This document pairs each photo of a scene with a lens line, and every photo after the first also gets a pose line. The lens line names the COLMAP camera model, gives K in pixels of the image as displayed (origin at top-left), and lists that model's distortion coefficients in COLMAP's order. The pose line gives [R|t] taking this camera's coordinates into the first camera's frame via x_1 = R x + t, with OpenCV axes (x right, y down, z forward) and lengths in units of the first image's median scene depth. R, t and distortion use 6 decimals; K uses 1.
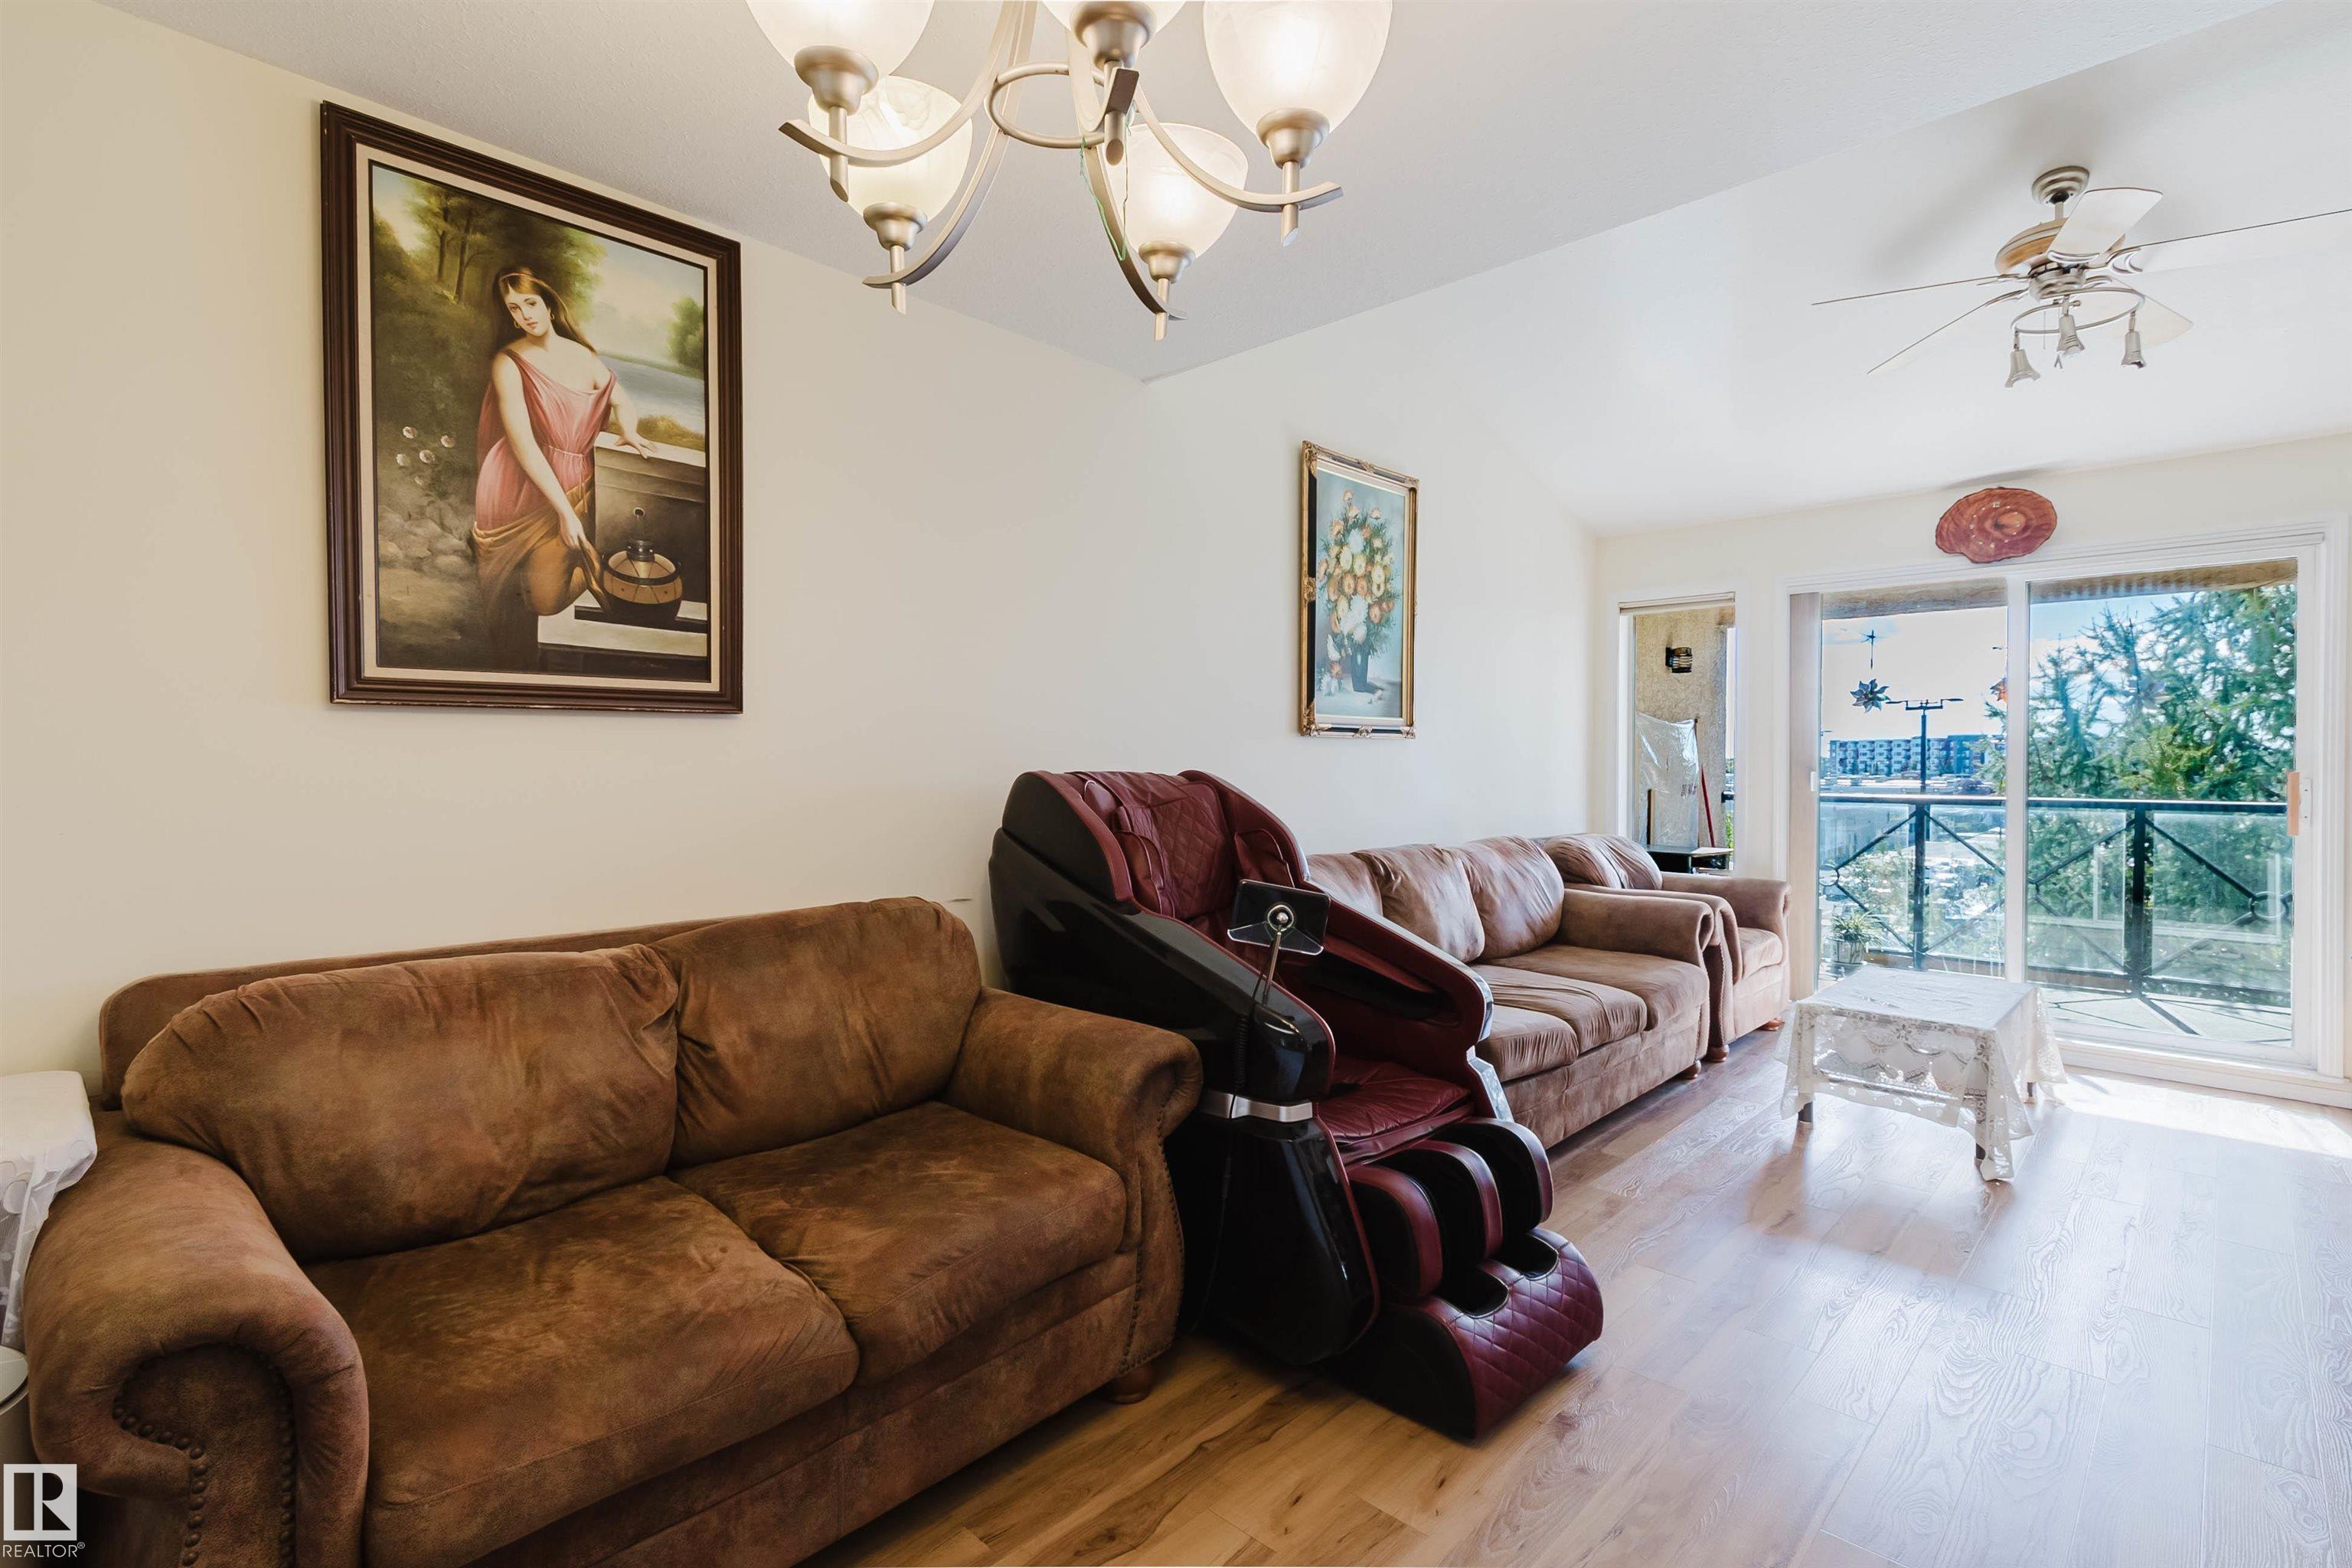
lens RADIAL K [[1095.5, 0, 1178.0], [0, 1095.5, 777.0], [0, 0, 1]] dist [0.004377, -0.000484]
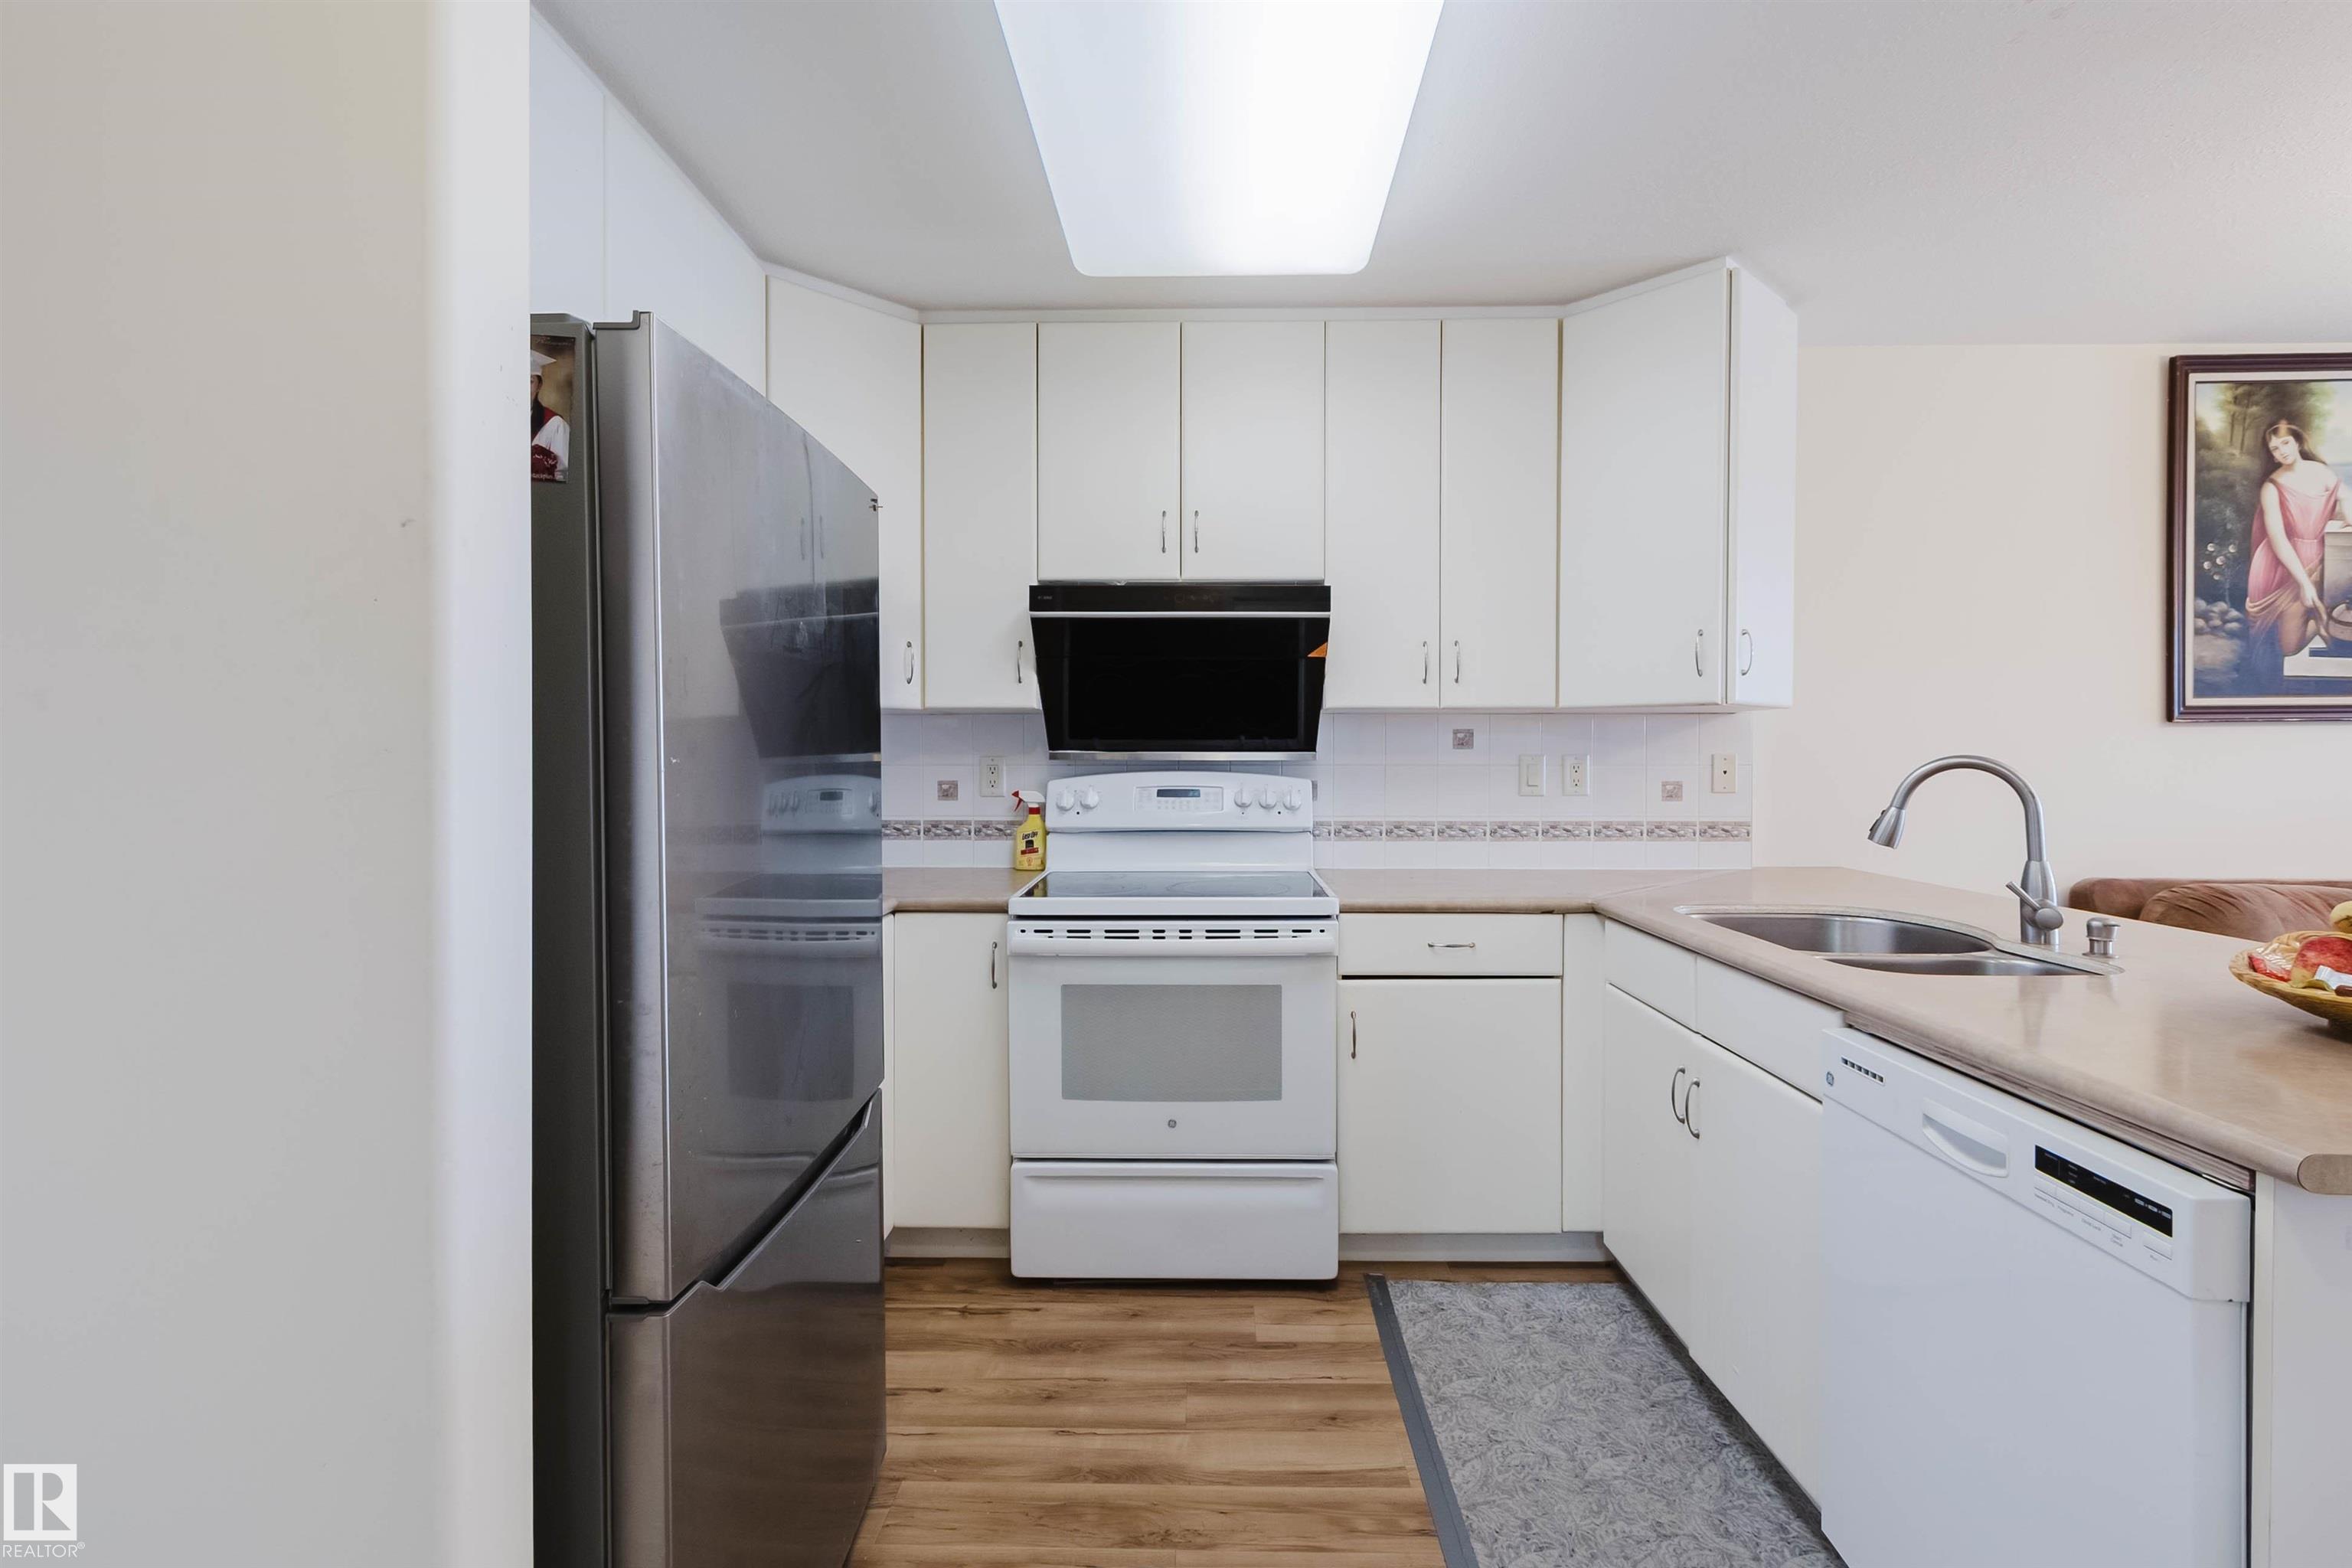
lens RADIAL K [[1067.7, 0, 1181.2], [0, 1067.7, 771.5], [0, 0, 1]] dist [0.003018, -0.000911]
pose [[0.673551, 0.006844, -0.739109, -0.319999], [-0.008882, 0.999960, 0.001165, 0.009304], [0.739087, 0.005780, 0.673585, -0.630911]]
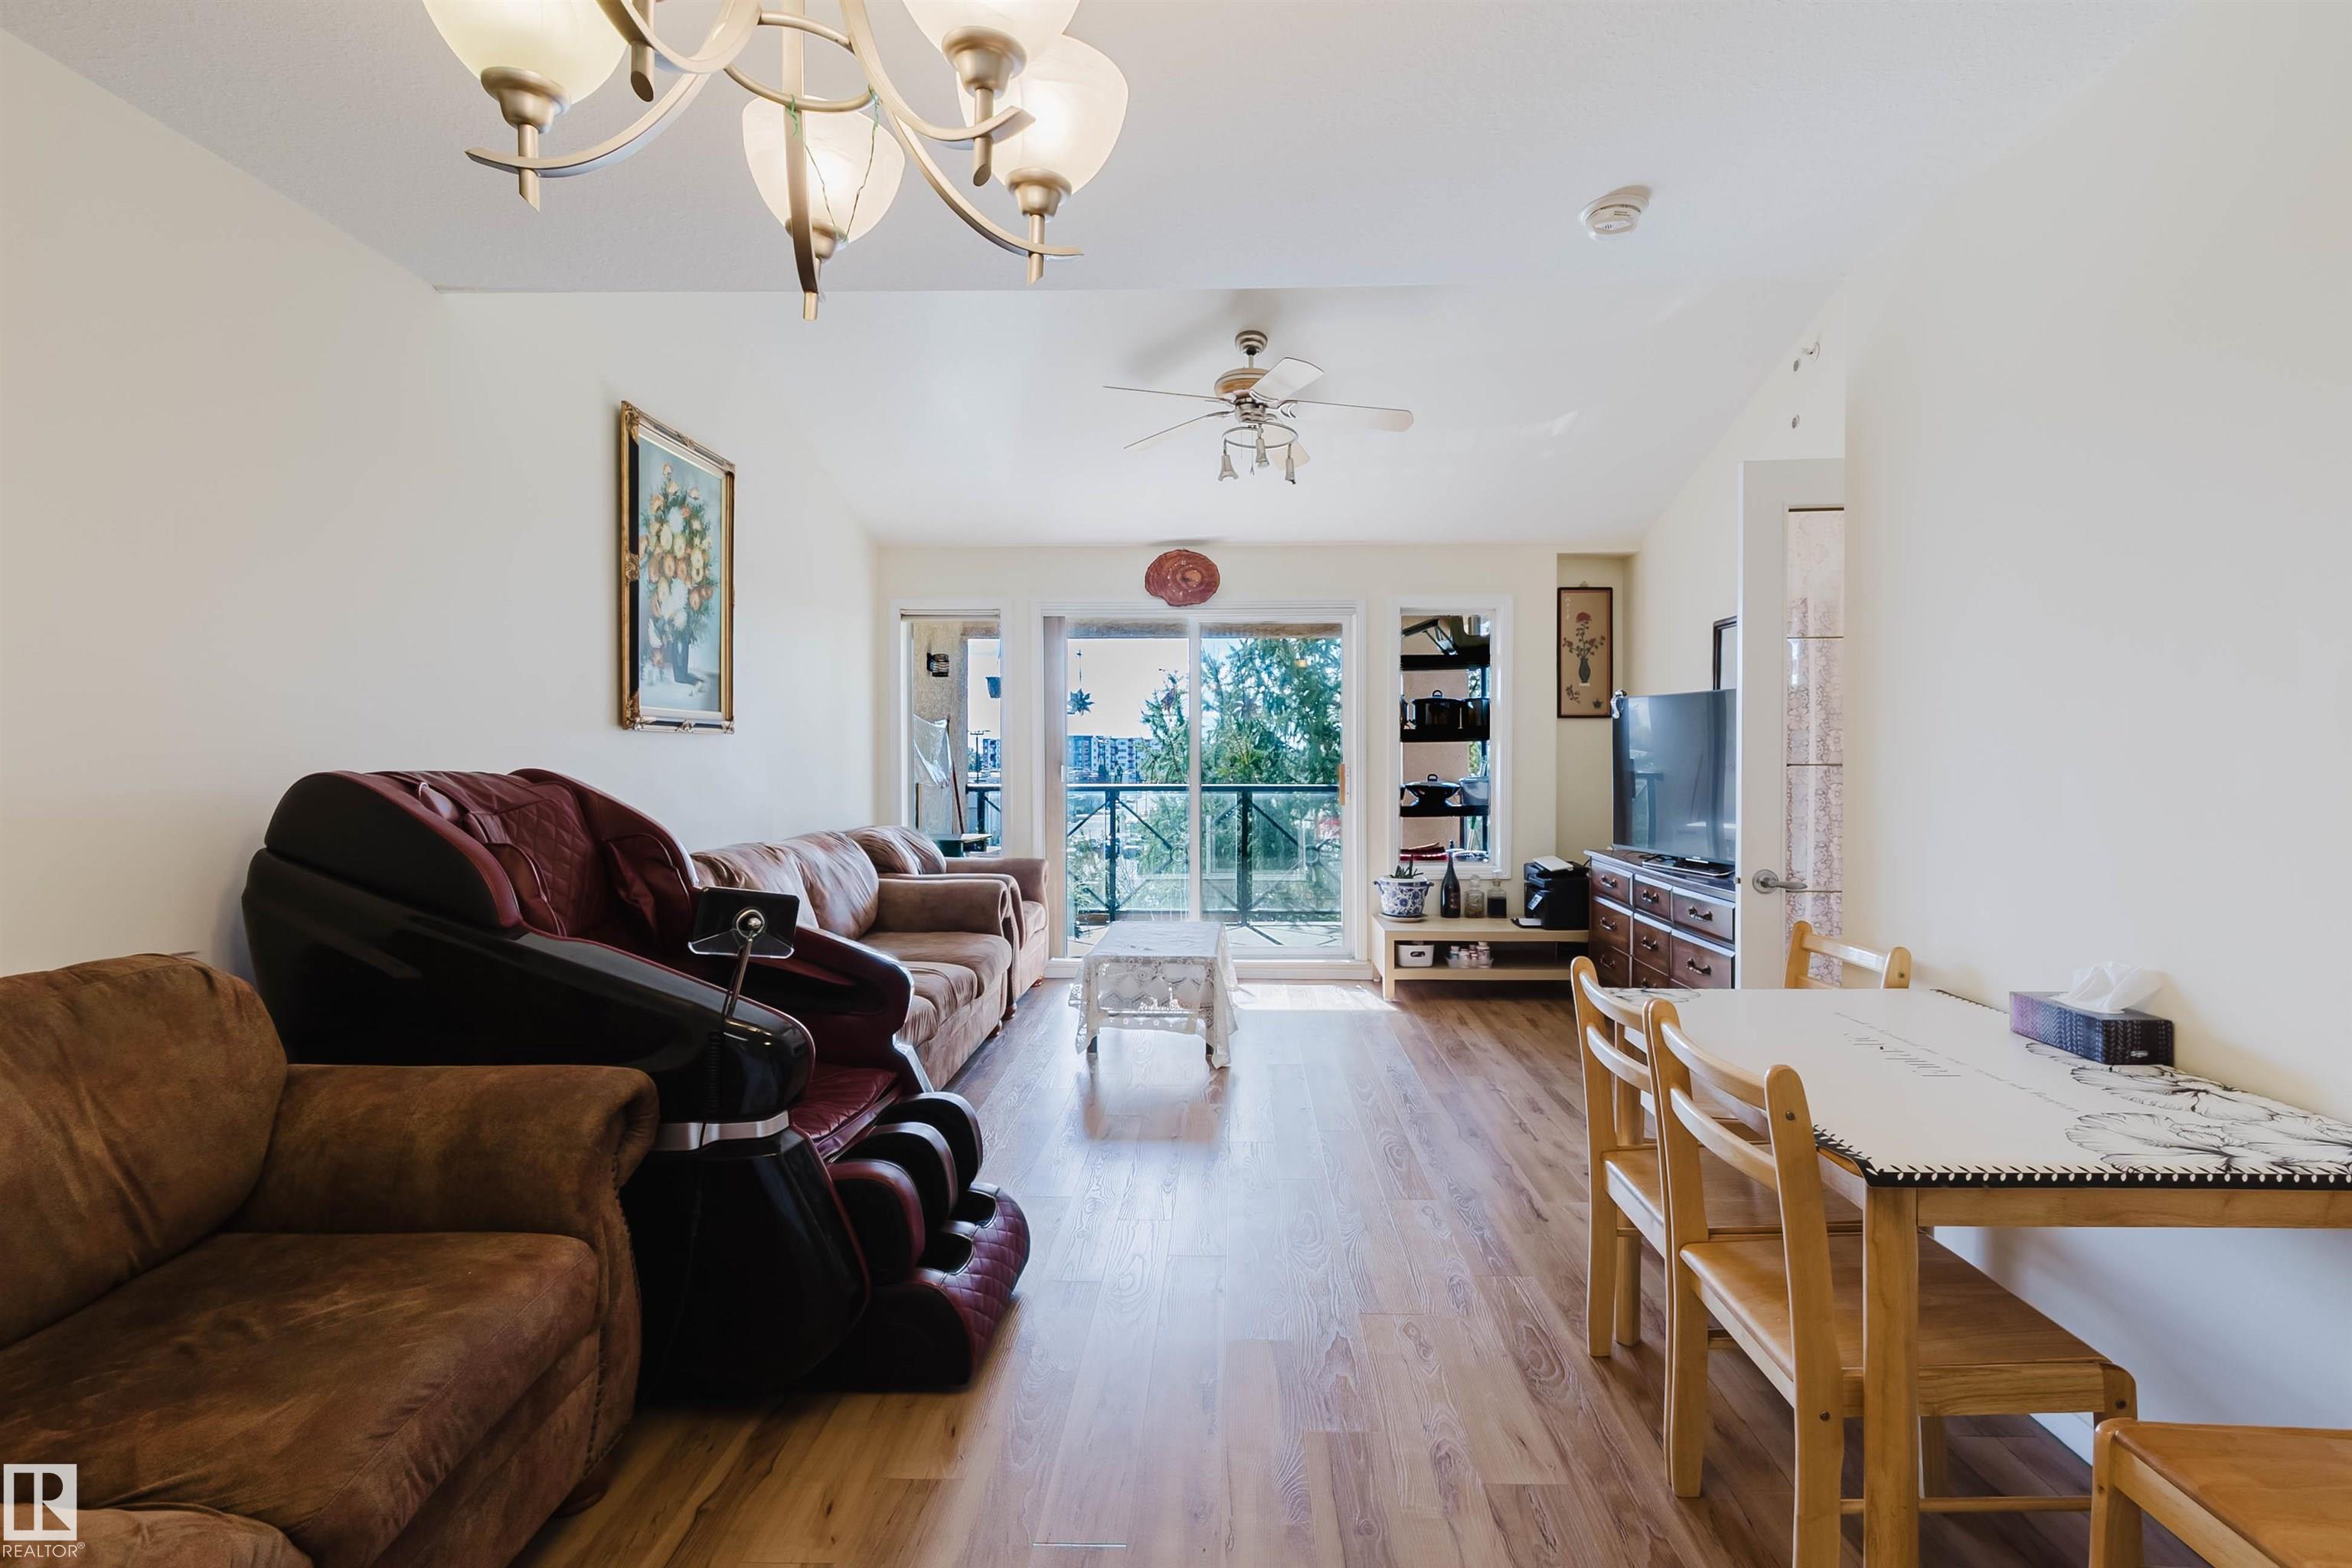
lens RADIAL K [[1083.6, 0, 1210.4], [0, 1083.6, 769.2], [0, 0, 1]] dist [0.004109, 0.000084]
pose [[0.736413, -0.009142, 0.676470, -0.150599], [0.011116, 0.999937, 0.001412, -0.001200], [-0.676440, 0.006479, 0.736469, 0.024687]]
